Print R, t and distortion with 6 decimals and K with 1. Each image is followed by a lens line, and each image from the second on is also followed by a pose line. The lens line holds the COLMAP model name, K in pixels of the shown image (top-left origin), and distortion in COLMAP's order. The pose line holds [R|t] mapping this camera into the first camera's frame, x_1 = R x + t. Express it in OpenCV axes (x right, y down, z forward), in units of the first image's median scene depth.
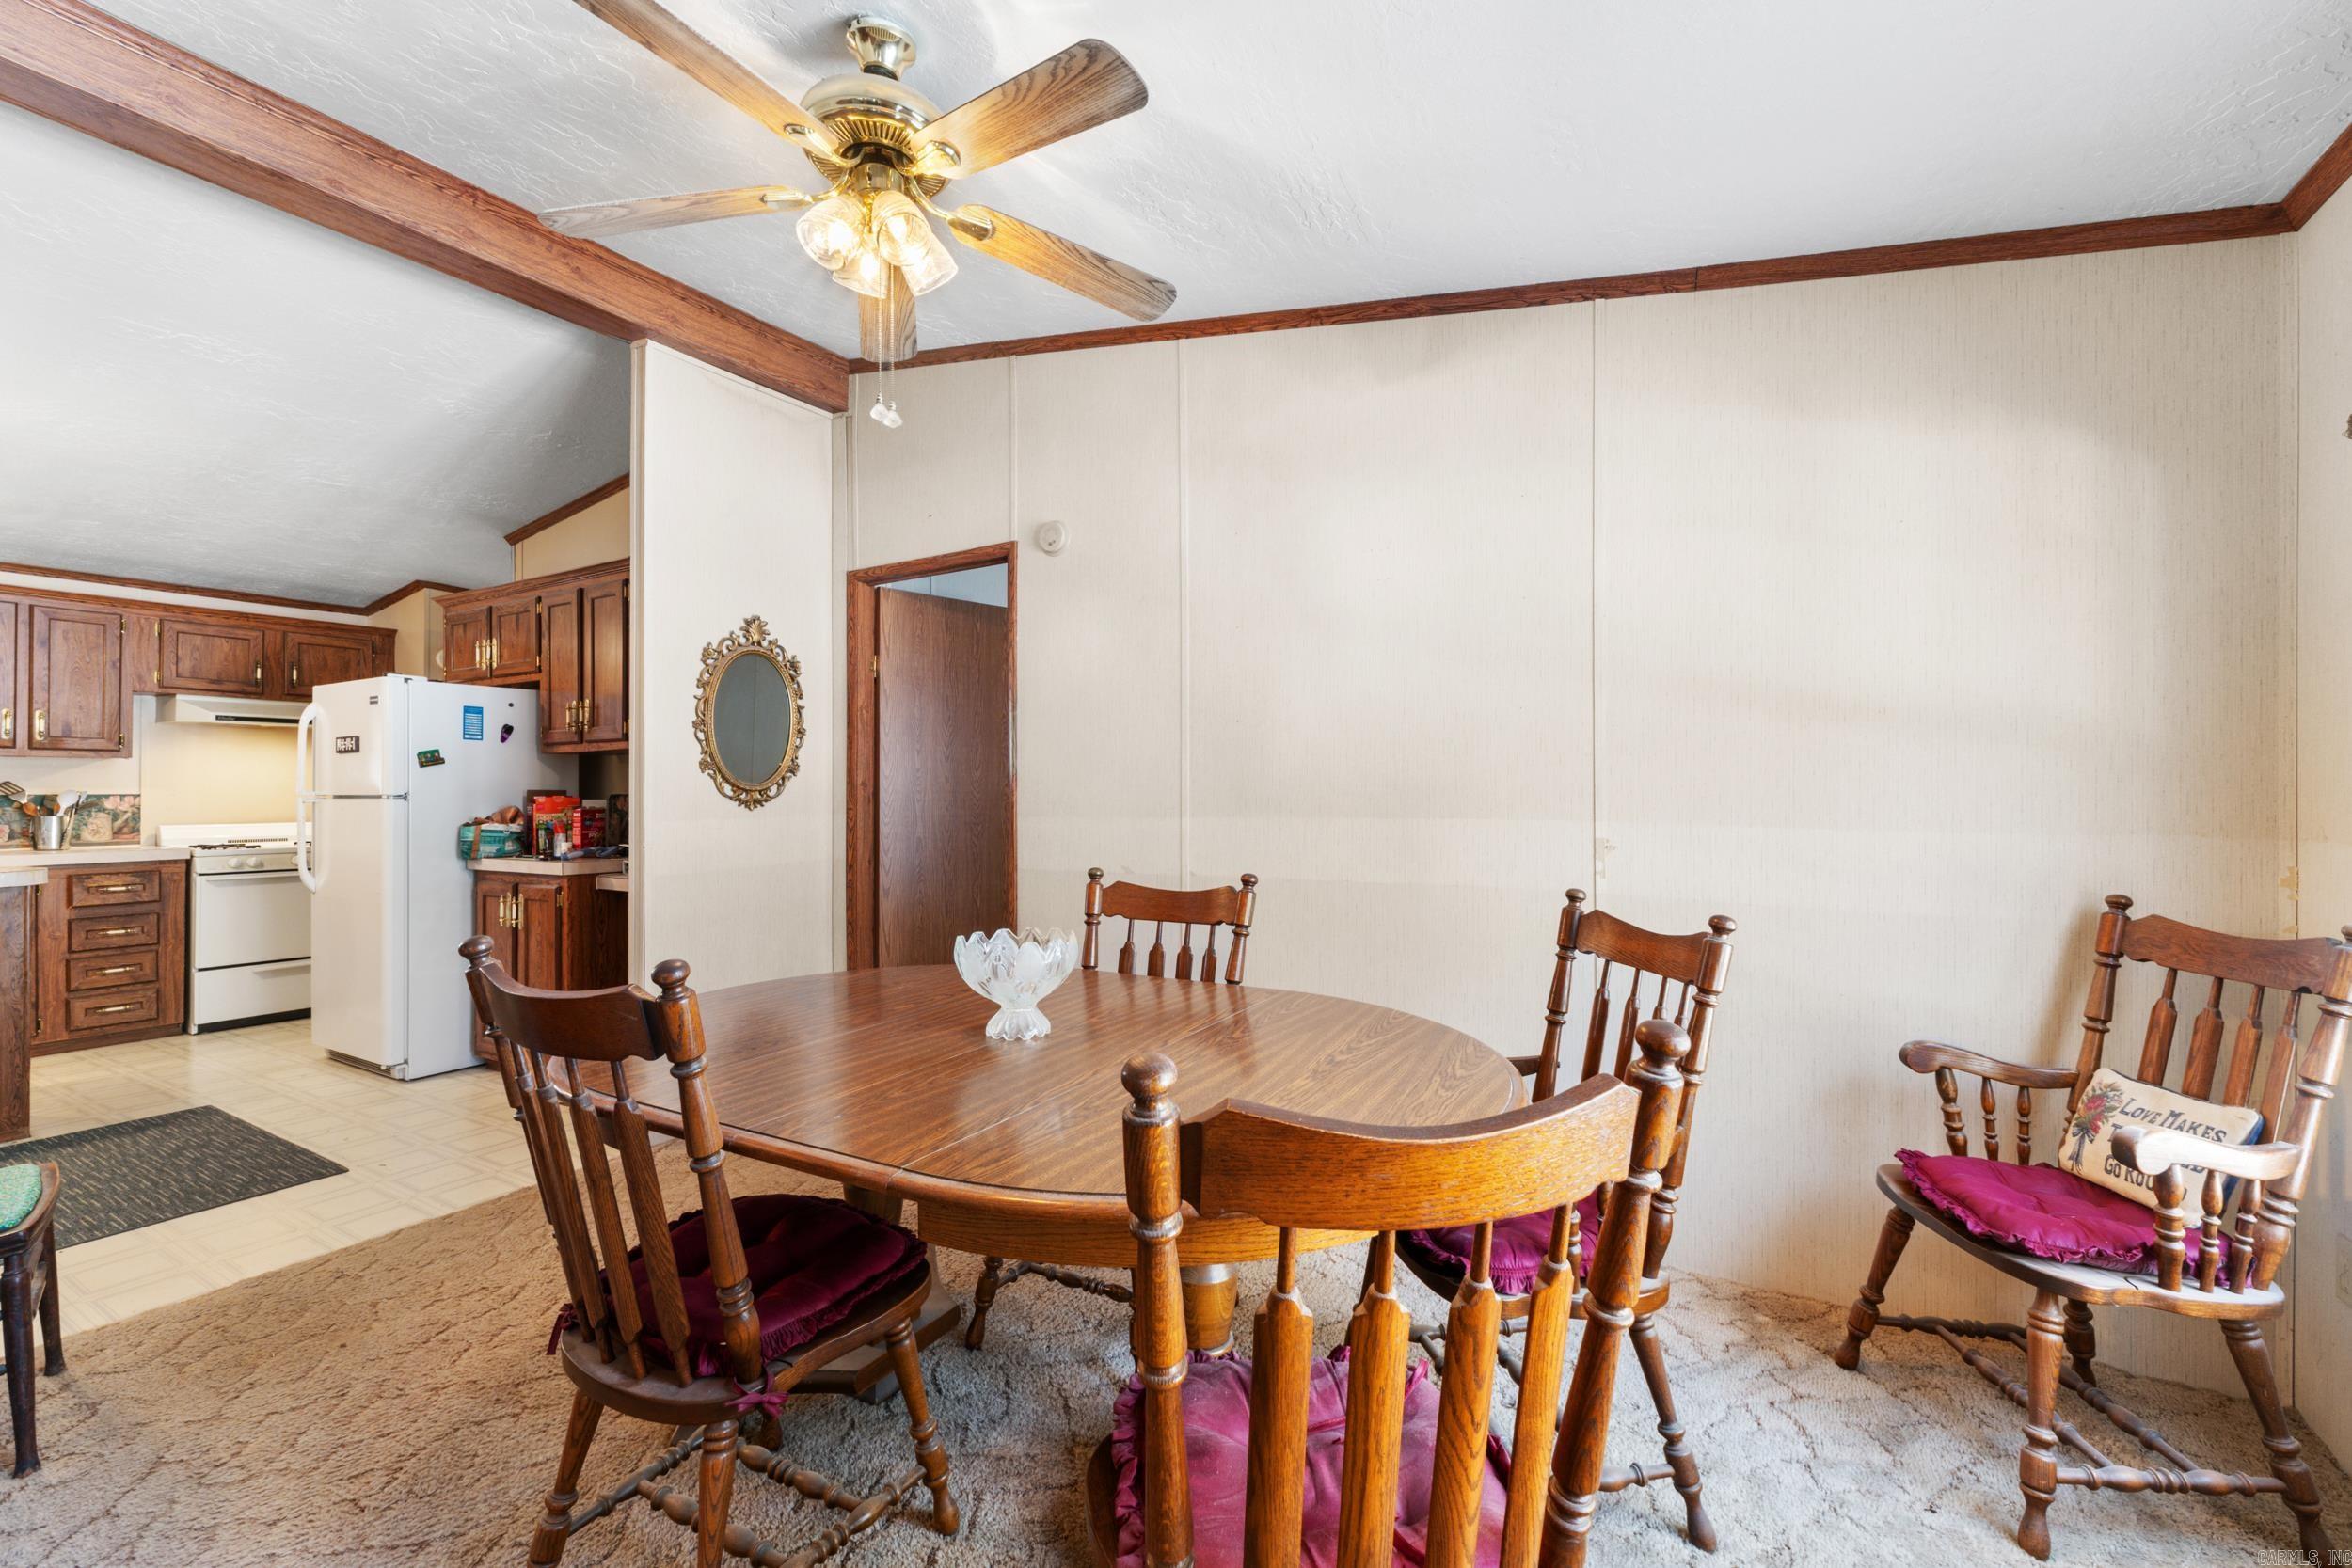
lens RADIAL K [[1009.9, 0, 1190.5], [0, 1009.9, 786.3], [0, 0, 1]] dist [0.003056, 0.001001]
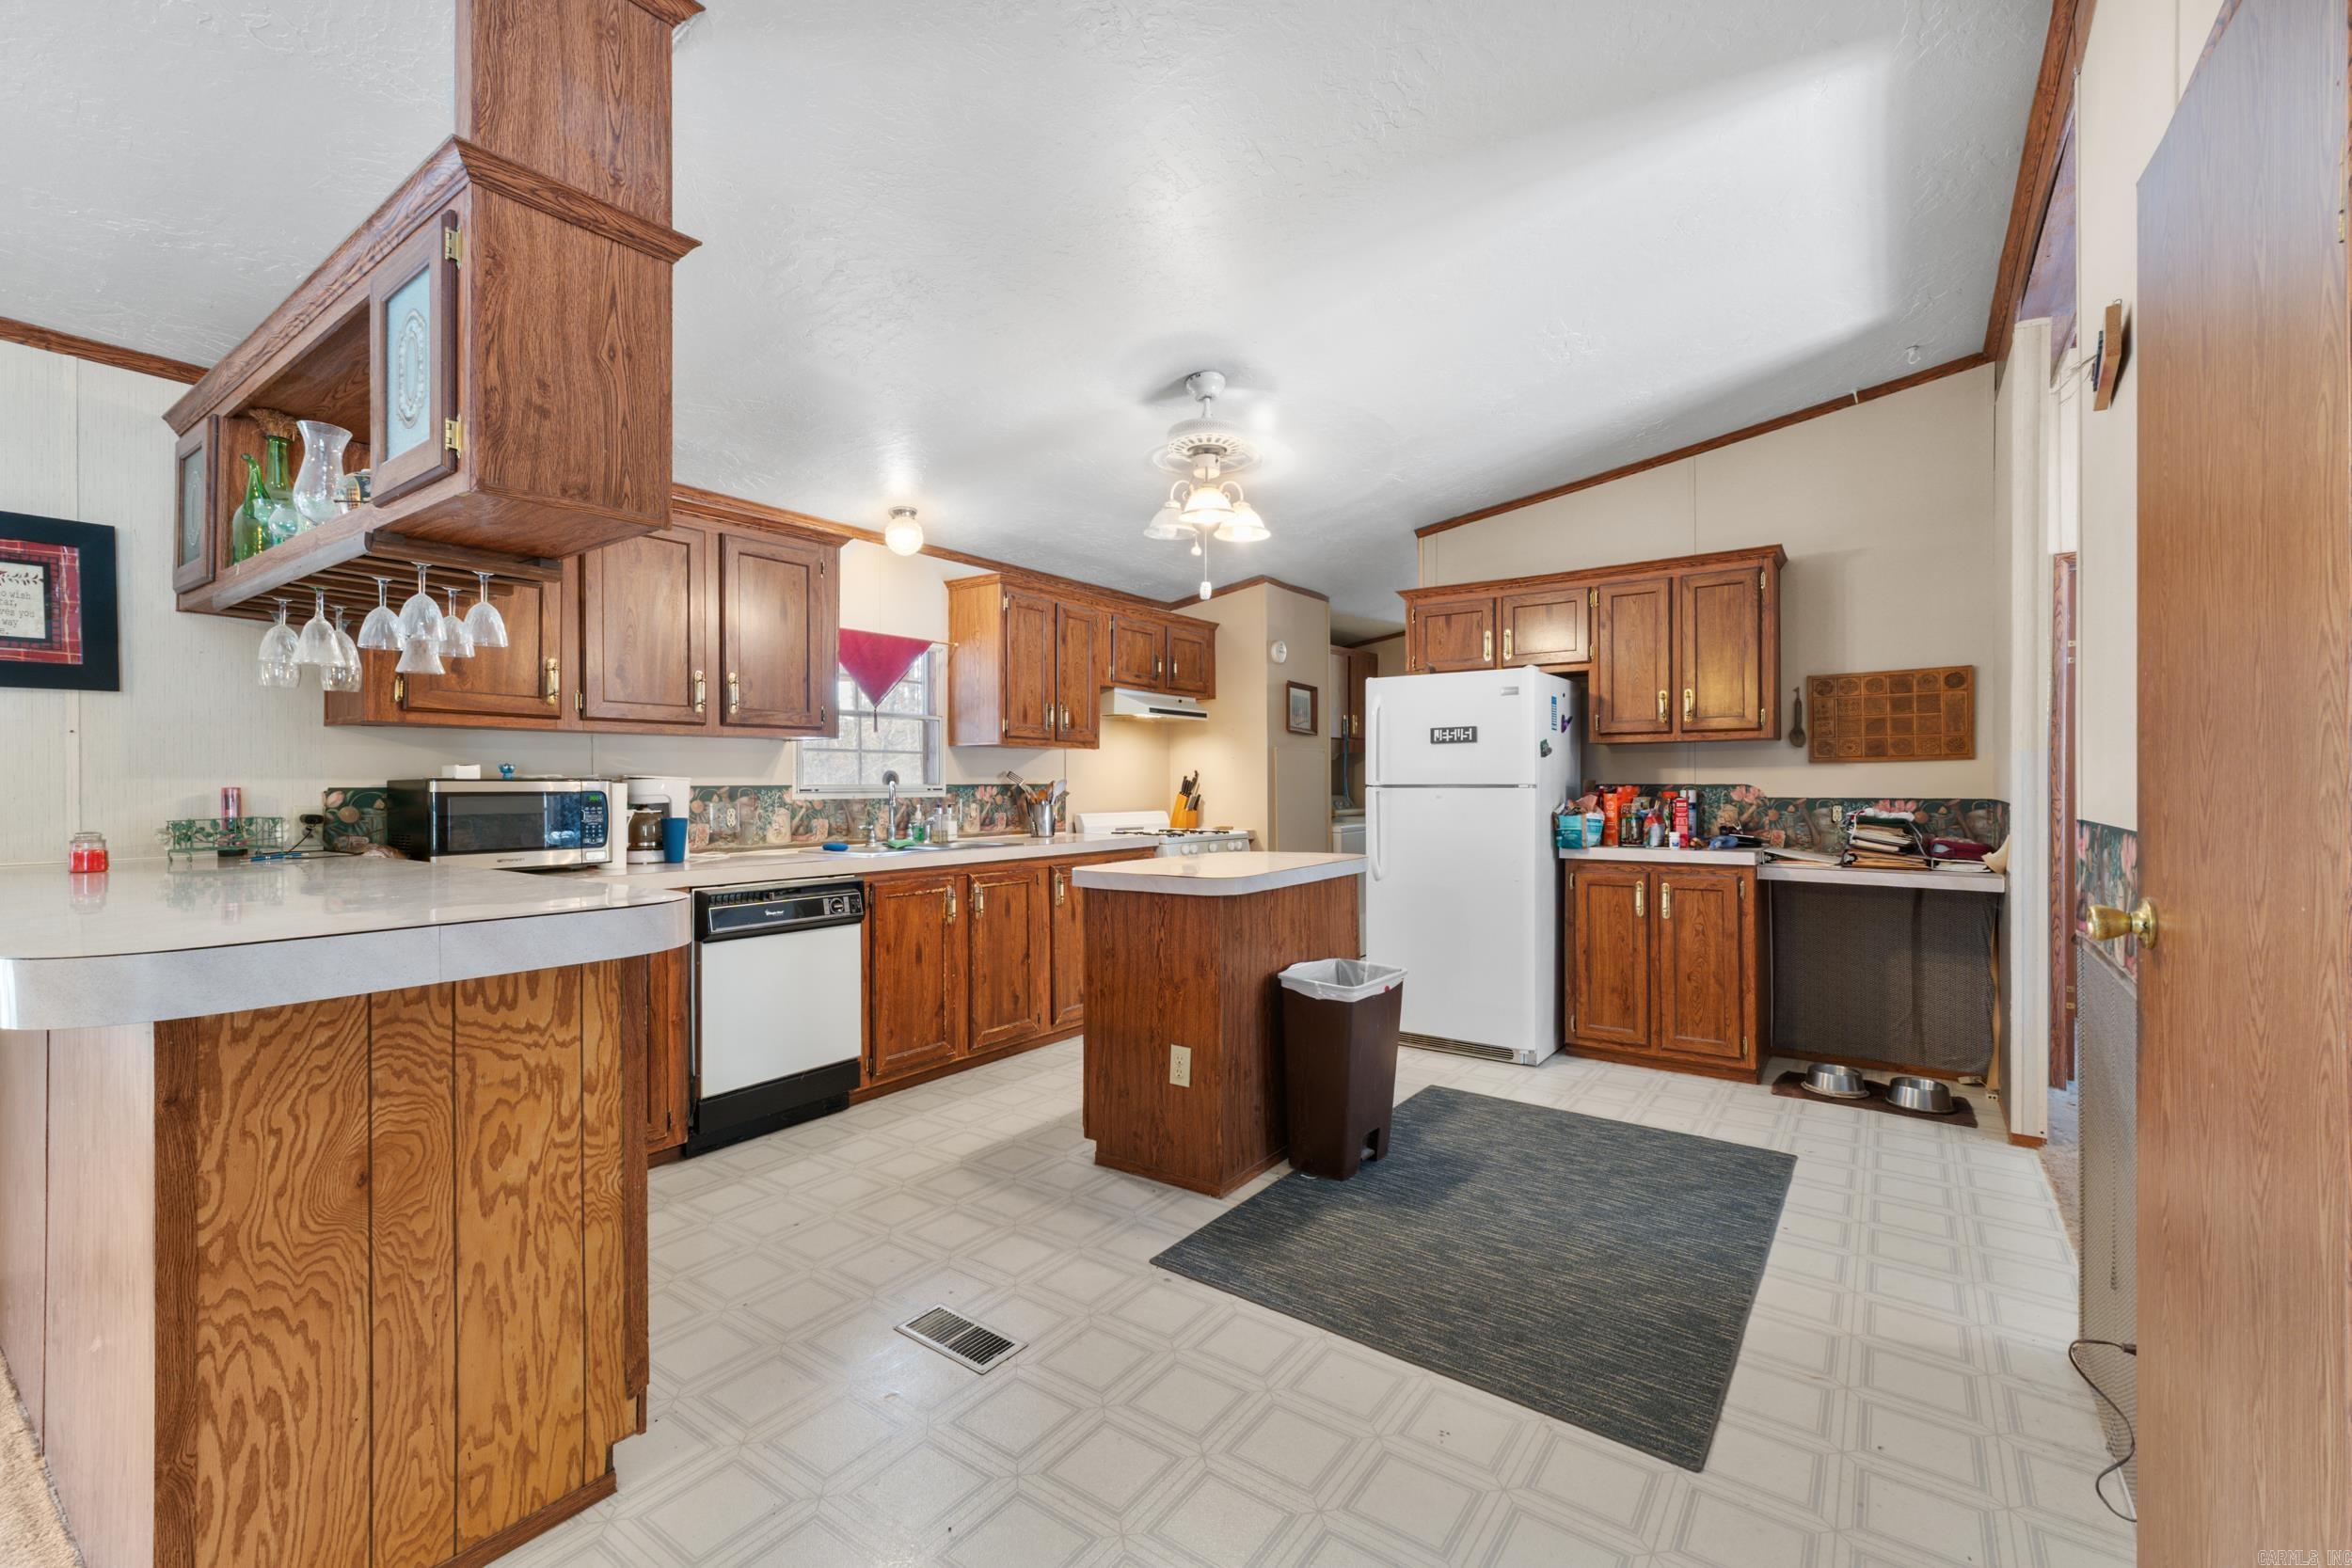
lens RADIAL K [[1009.9, 0, 1177.5], [0, 1009.9, 785.6], [0, 0, 1]] dist [0.003056, 0.001001]
pose [[0.996639, 0.000585, -0.081918, -0.884306], [-0.000001, 0.999975, 0.007132, 0.002265], [0.081920, -0.007108, 0.996614, -0.029970]]
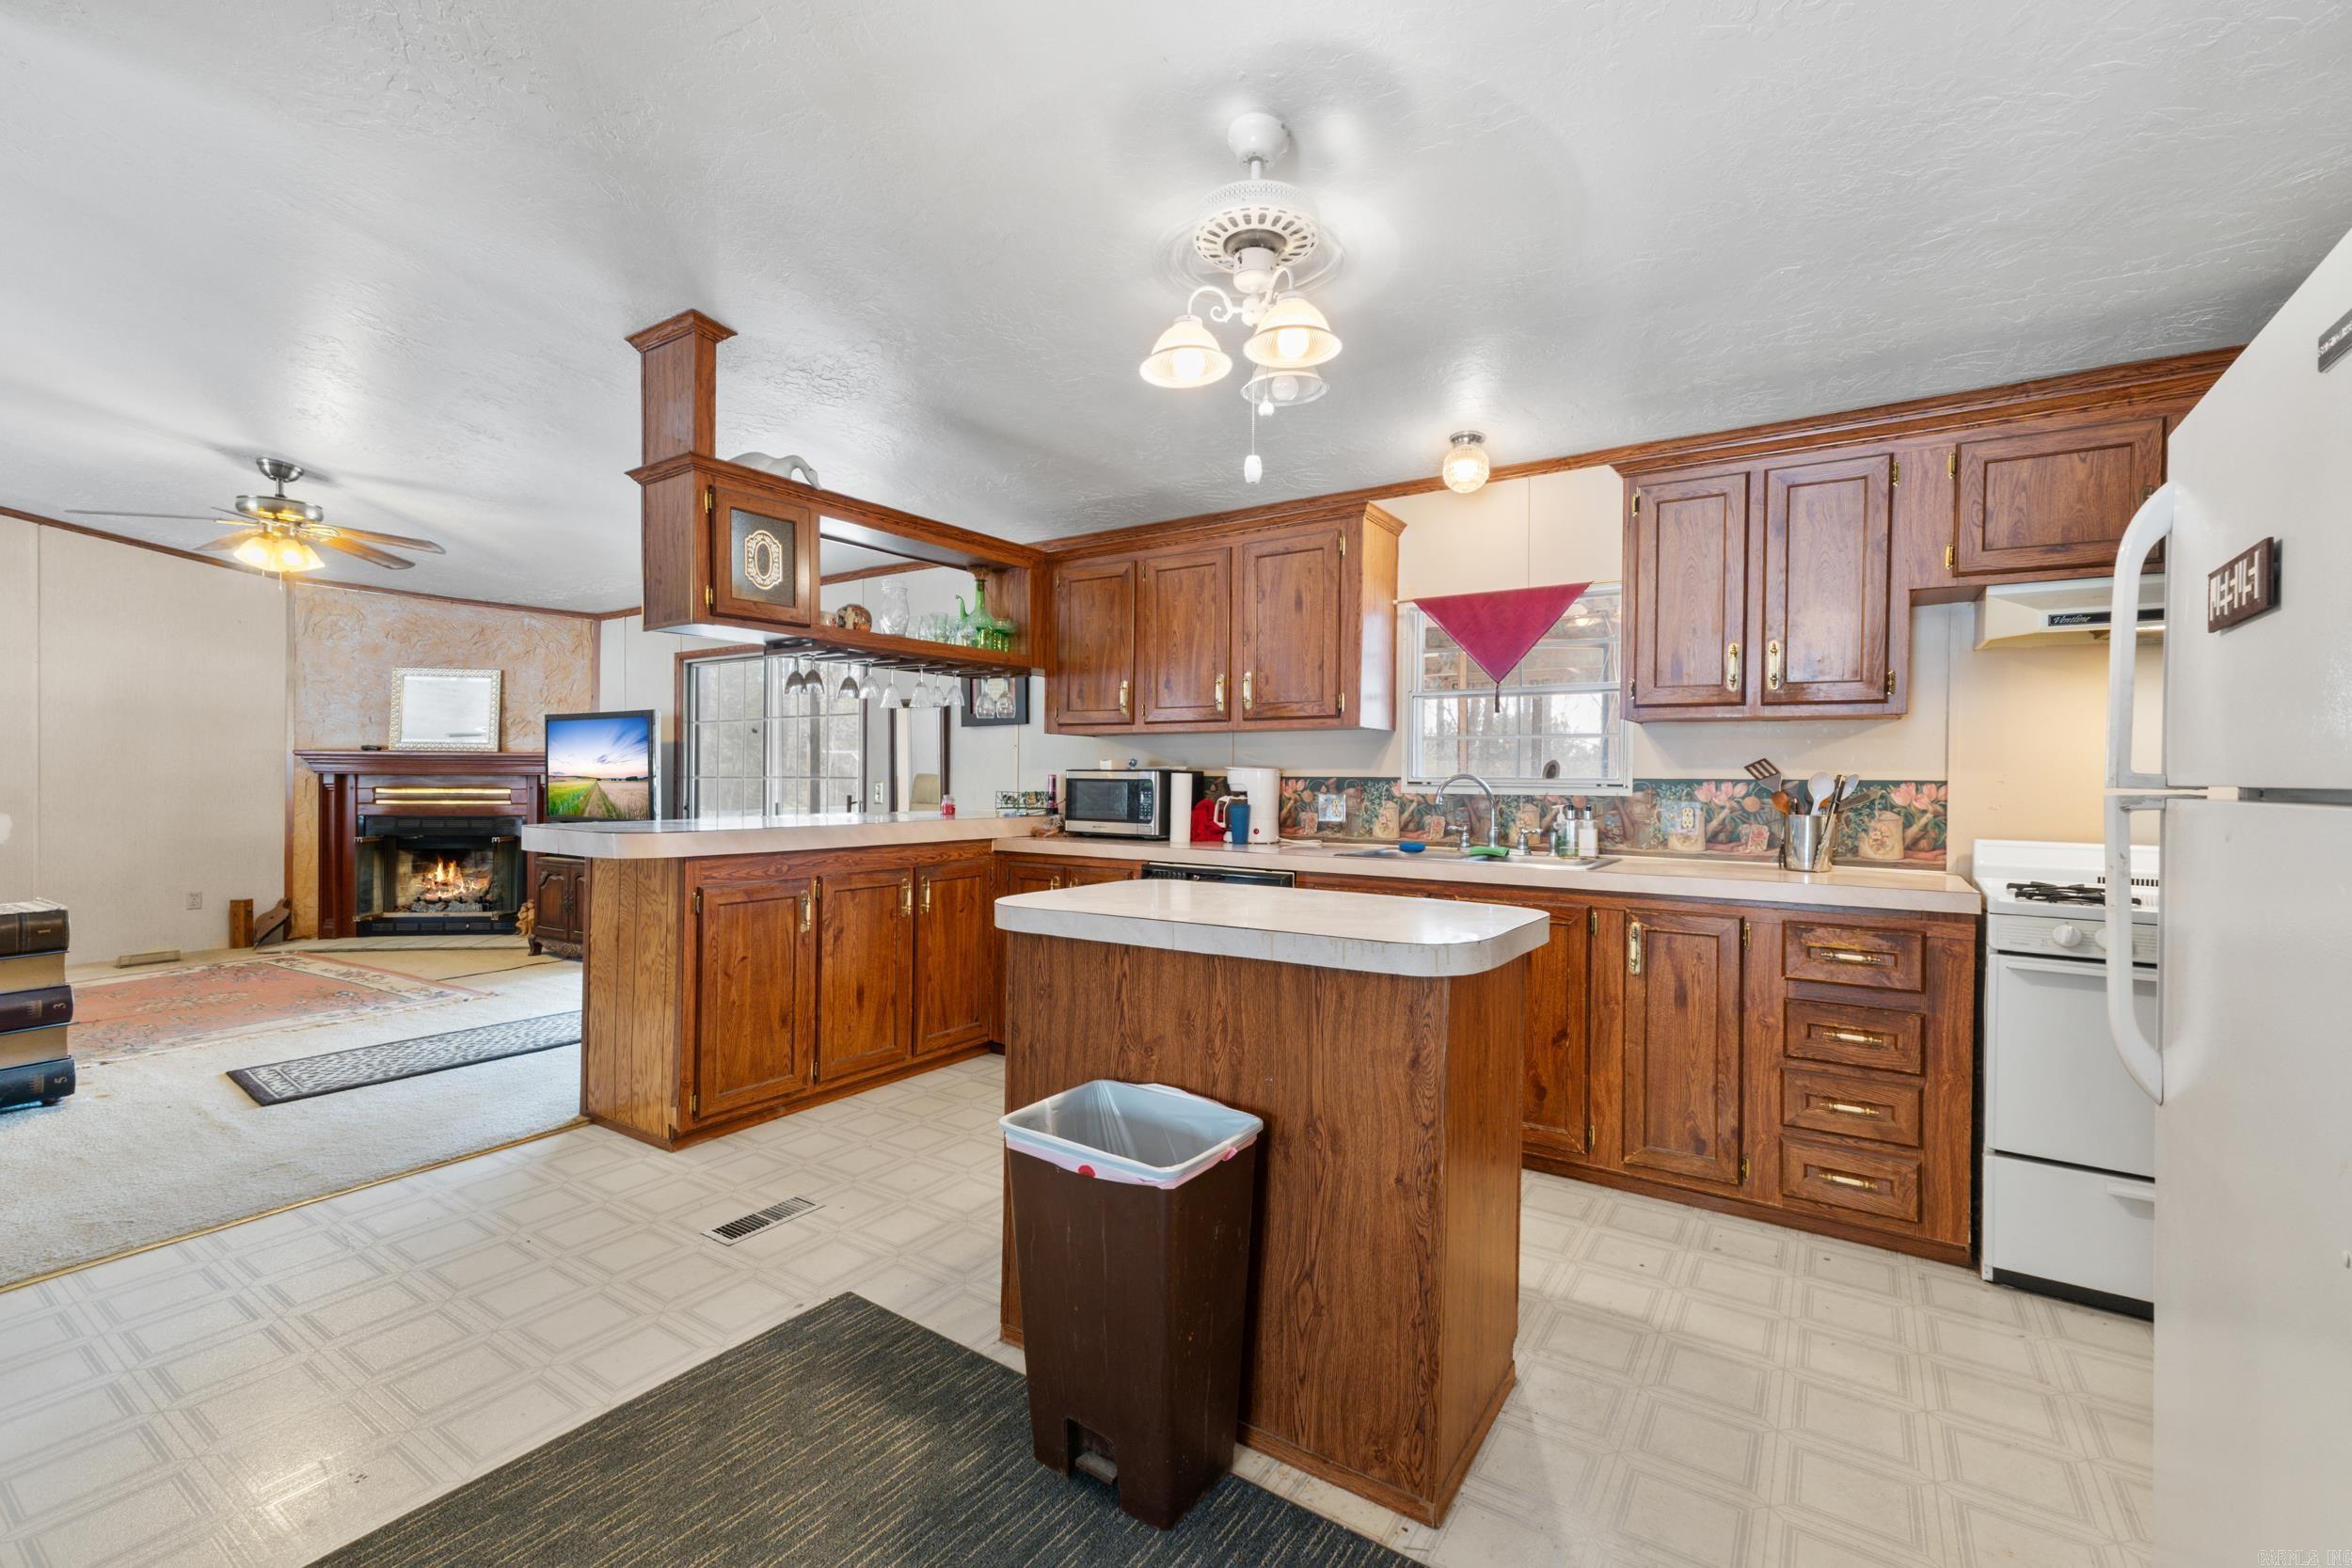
lens RADIAL K [[1009.9, 0, 1182.7], [0, 1009.9, 779.5], [0, 0, 1]] dist [0.003056, 0.001001]
pose [[-0.048712, 0.007074, -0.998788, -0.487226], [-0.003274, 0.999968, 0.007242, 0.004601], [0.998807, 0.003623, -0.048687, 0.644222]]
